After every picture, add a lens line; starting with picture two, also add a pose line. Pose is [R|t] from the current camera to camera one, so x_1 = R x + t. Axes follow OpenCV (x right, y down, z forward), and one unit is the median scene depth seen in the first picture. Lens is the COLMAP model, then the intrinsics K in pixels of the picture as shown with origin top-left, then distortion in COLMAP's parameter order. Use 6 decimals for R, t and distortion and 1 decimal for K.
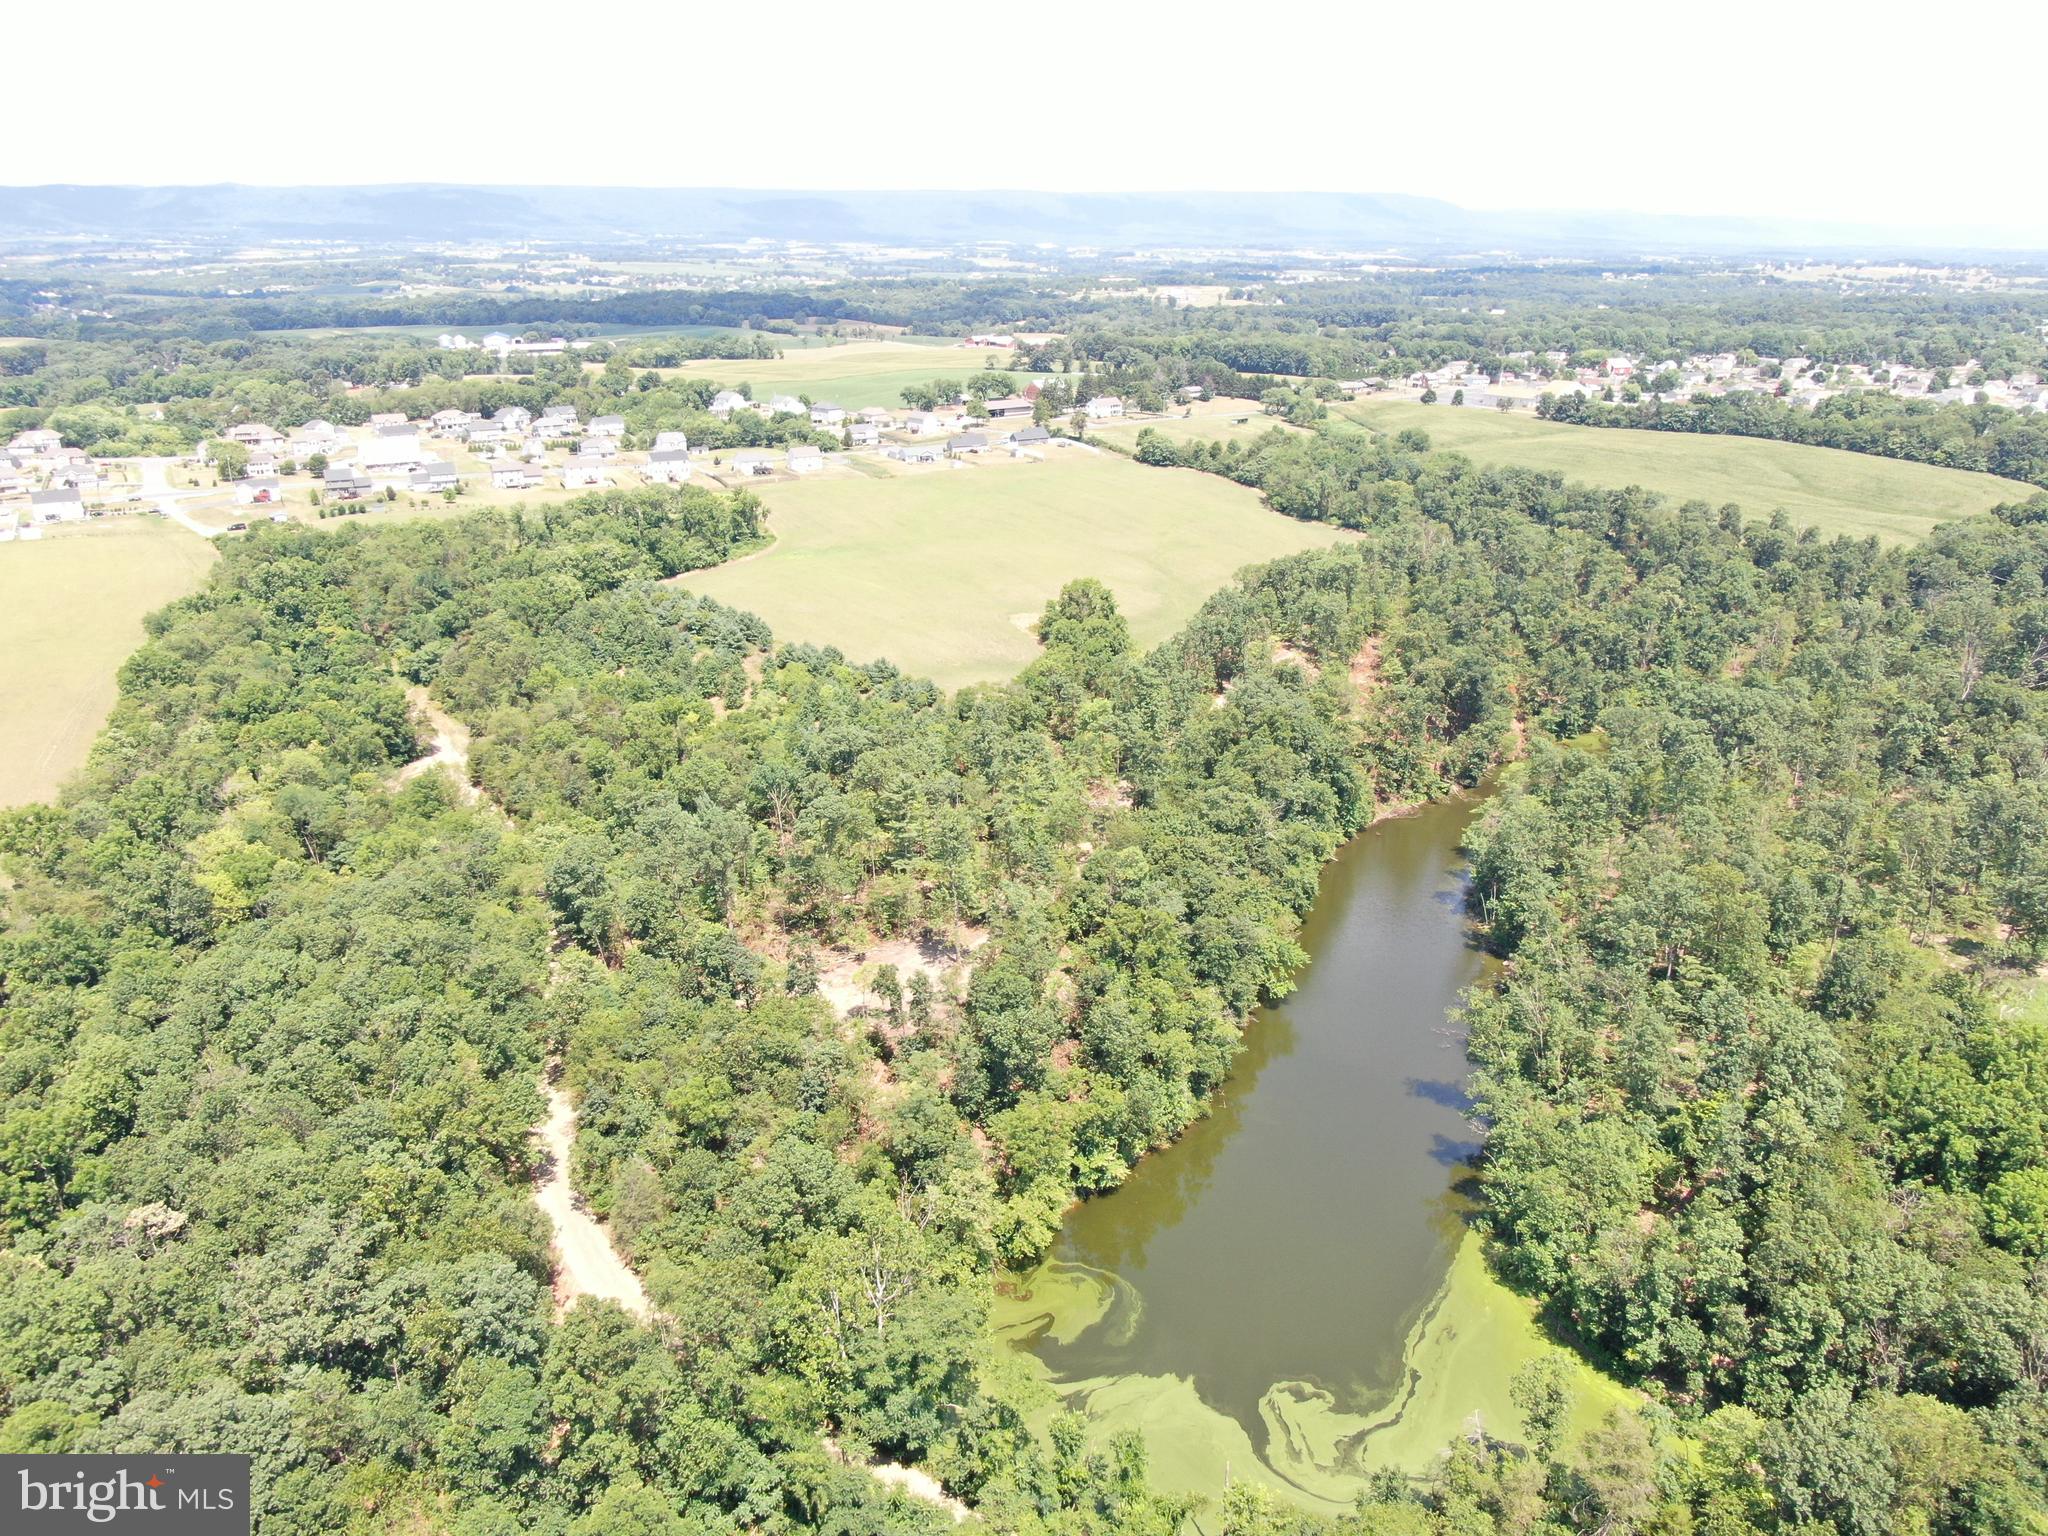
lens RADIAL K [[1476.6, 0, 1025.0], [0, 1476.6, 765.4], [0, 0, 1]] dist [-0.024058, 0.015339]
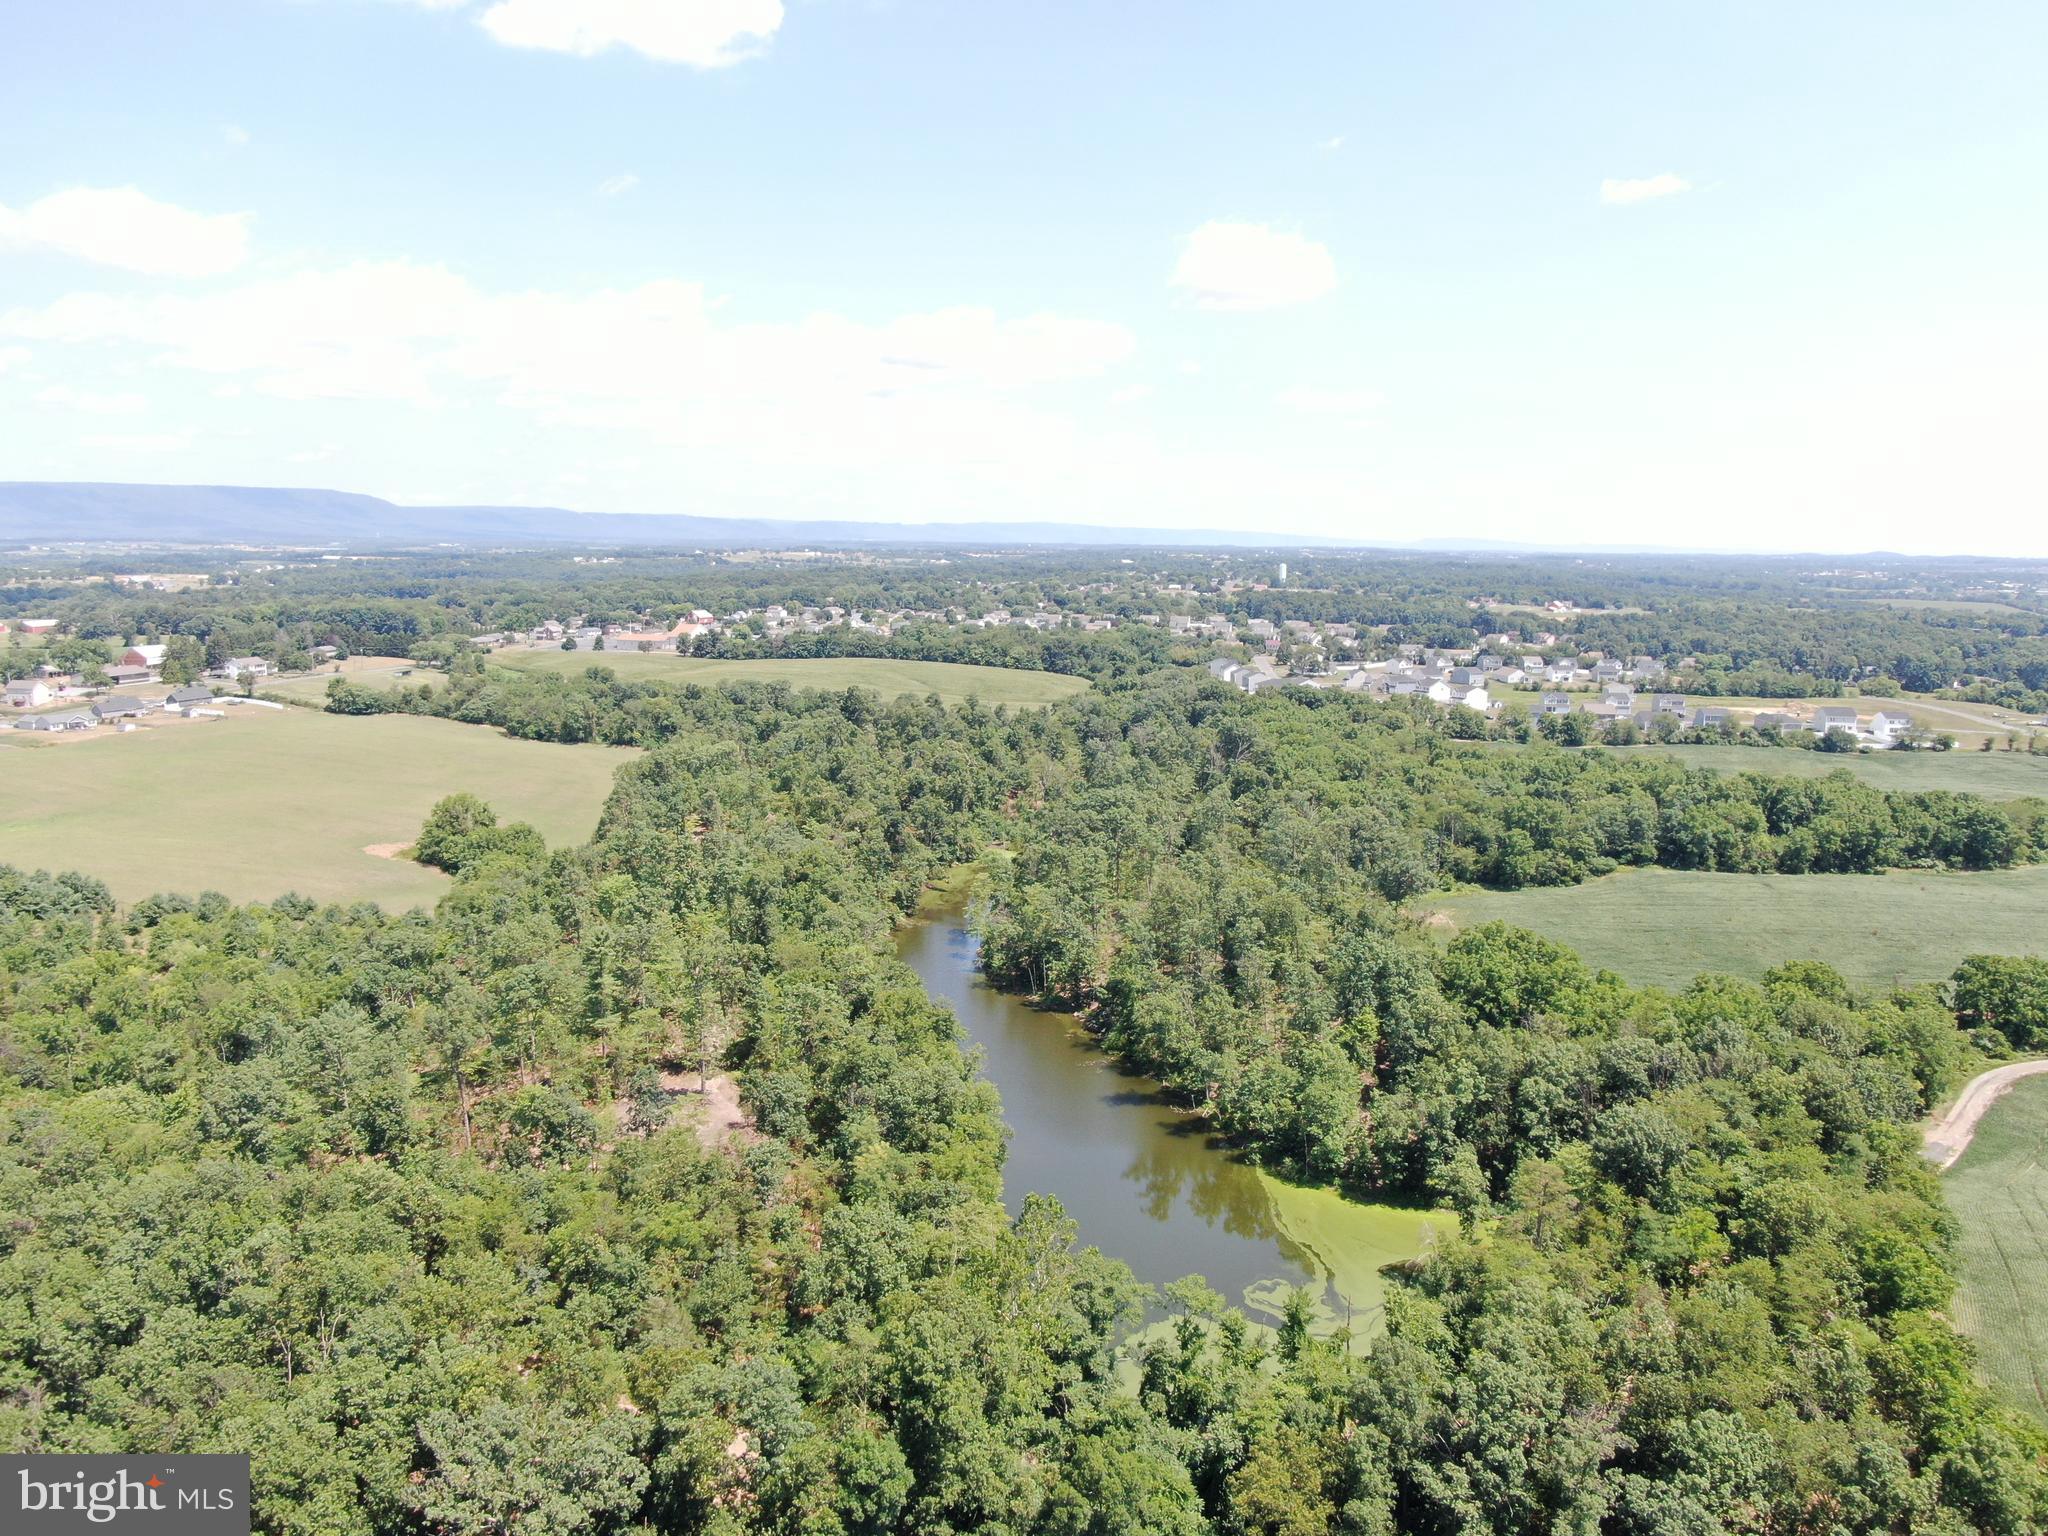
lens RADIAL K [[1476.6, 0, 1025.0], [0, 1476.6, 765.4], [0, 0, 1]] dist [-0.024058, 0.015339]
pose [[0.778991, -0.093469, 0.620030, -0.241073], [0.208460, 0.971187, -0.115498, 0.038735], [-0.591370, 0.219223, 0.776030, 0.031433]]
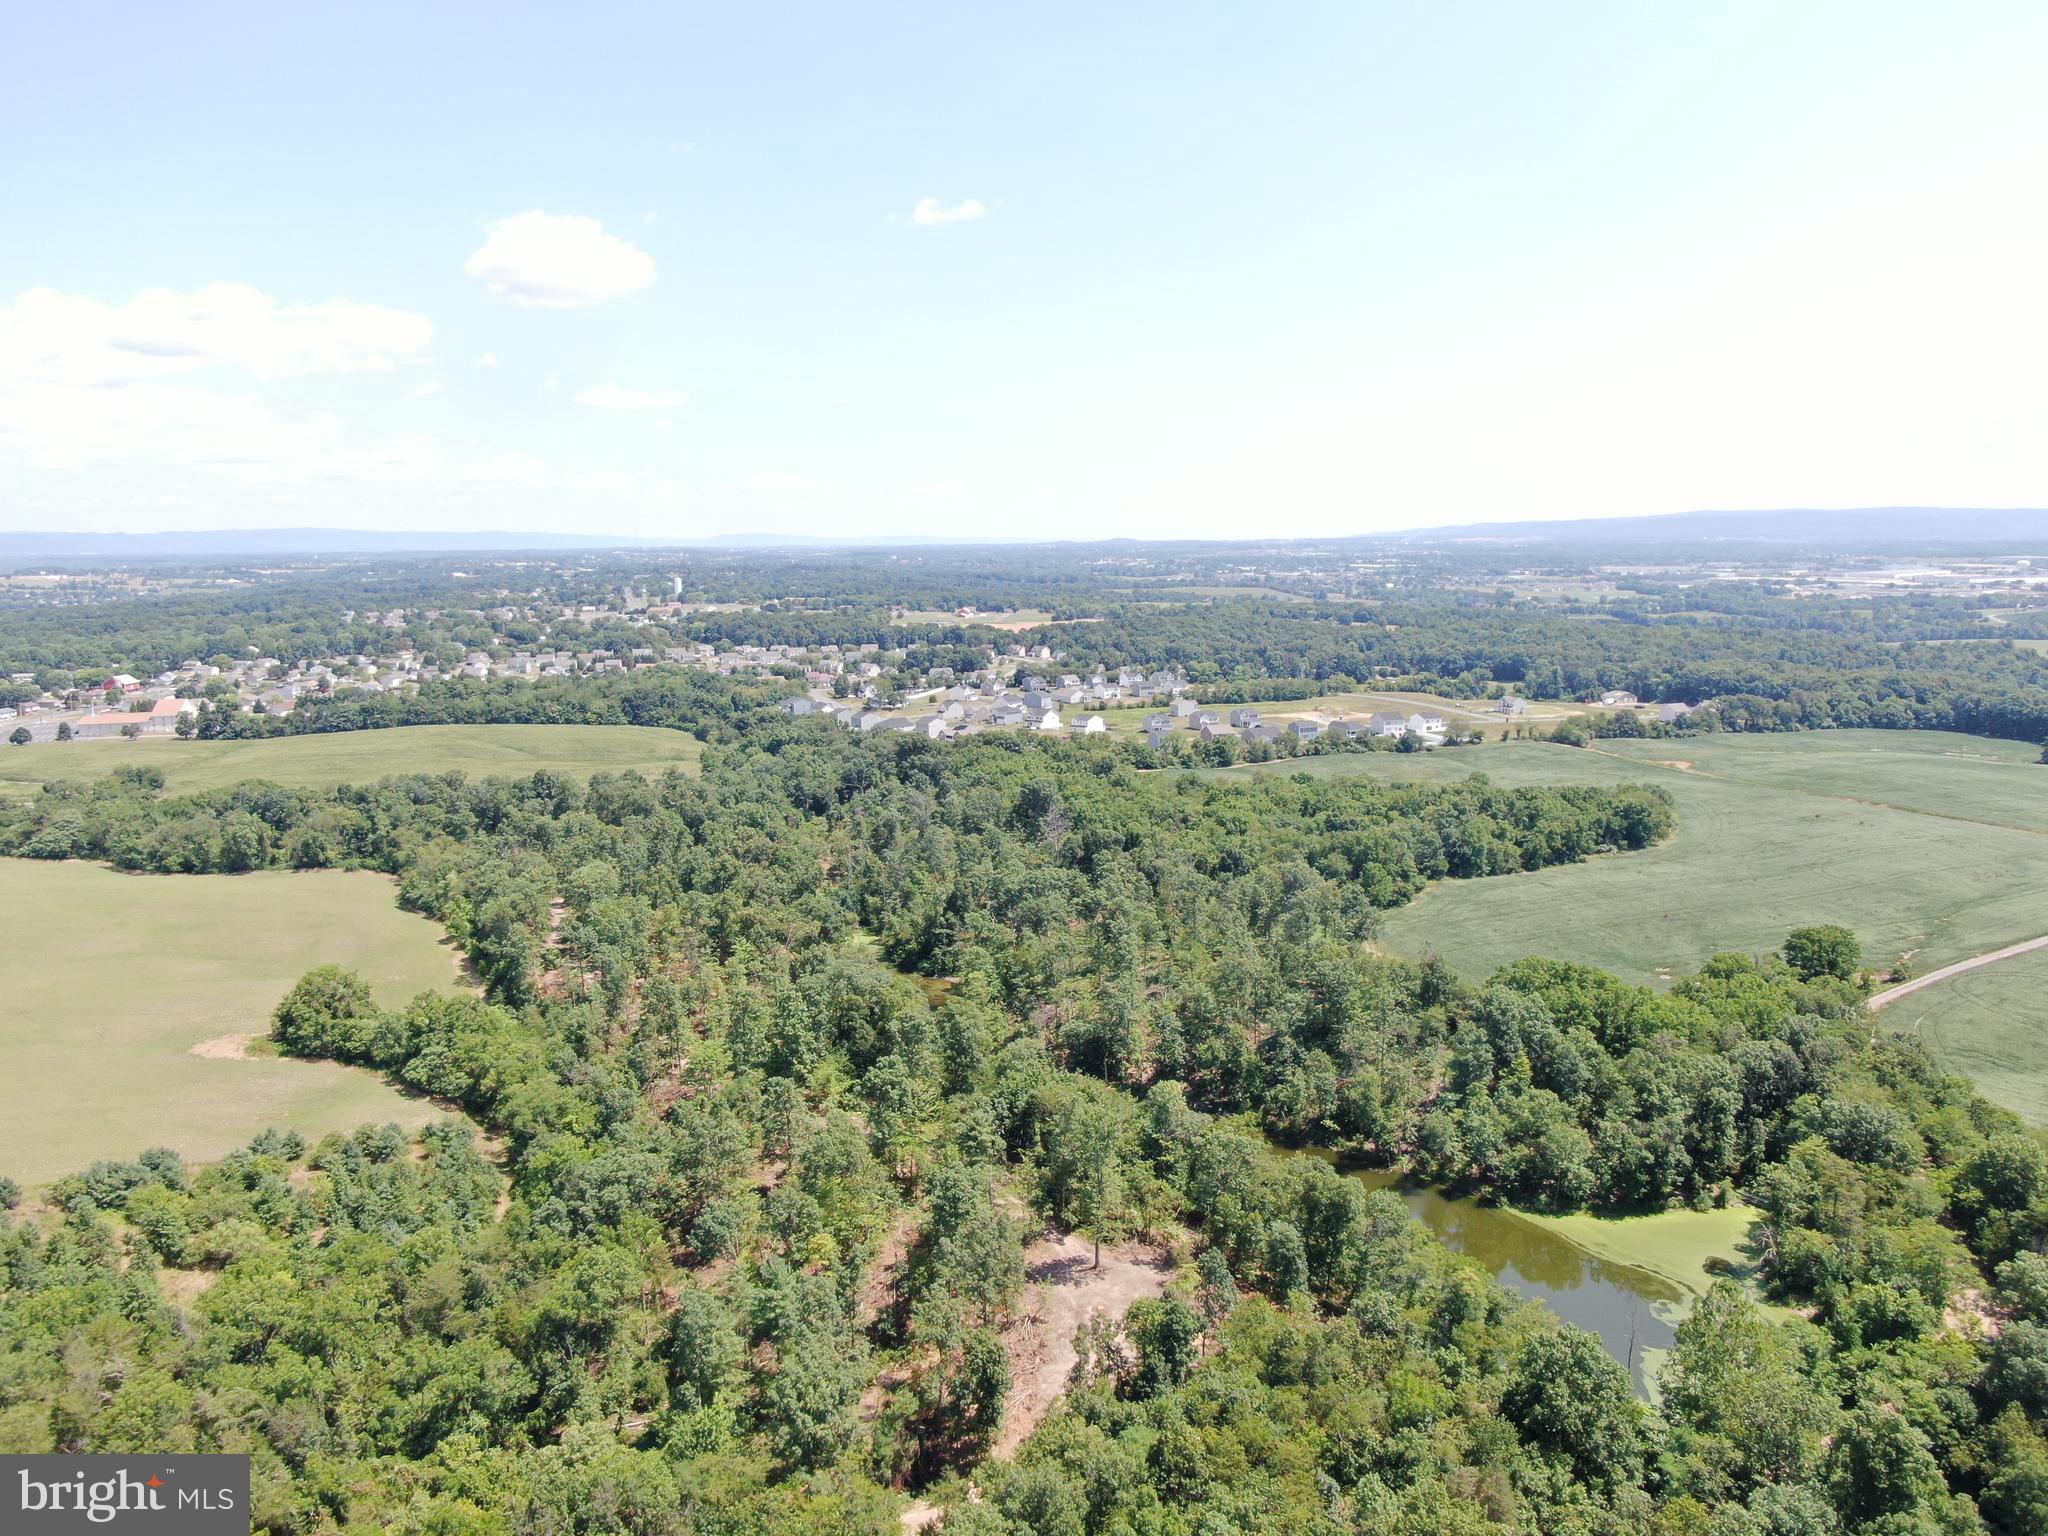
lens RADIAL K [[1476.6, 0, 1025.0], [0, 1476.6, 765.4], [0, 0, 1]] dist [-0.024058, 0.015339]
pose [[0.412625, -0.151288, 0.898250, -0.456946], [0.323825, 0.946058, 0.010586, -0.105166], [-0.851398, 0.286508, 0.439358, 0.267817]]
